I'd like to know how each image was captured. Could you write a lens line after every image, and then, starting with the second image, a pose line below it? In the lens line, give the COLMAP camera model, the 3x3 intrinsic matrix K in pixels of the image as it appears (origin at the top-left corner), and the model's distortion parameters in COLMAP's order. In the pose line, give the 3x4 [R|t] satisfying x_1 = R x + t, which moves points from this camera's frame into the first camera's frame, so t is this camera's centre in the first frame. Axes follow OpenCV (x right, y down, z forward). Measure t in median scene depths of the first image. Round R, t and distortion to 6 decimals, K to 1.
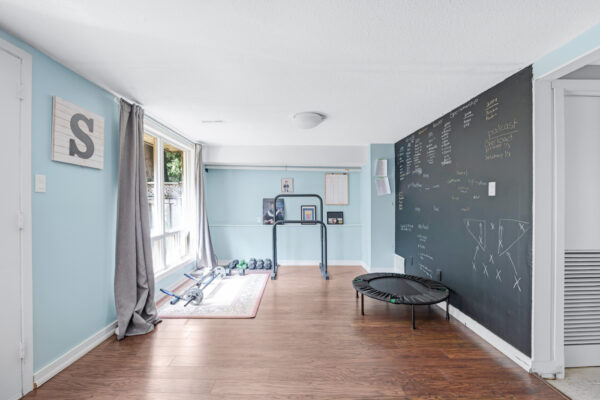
lens RADIAL K [[252.6, 0, 298.3], [0, 252.6, 198.2], [0, 0, 1]] dist [-0.009940, -0.000081]
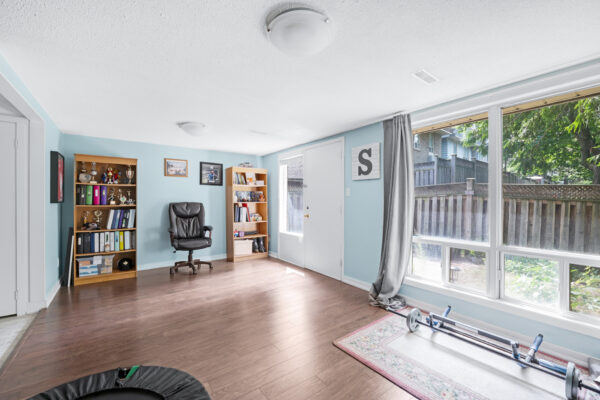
lens RADIAL K [[236.4, 0, 296.8], [0, 236.4, 203.0], [0, 0, 1]] dist [0.000064, -0.000003]
pose [[-0.794956, 0.018716, -0.606378, 0.464326], [0.020705, 0.999779, 0.003714, 0.014659], [0.606313, -0.009603, -0.795168, 1.924846]]
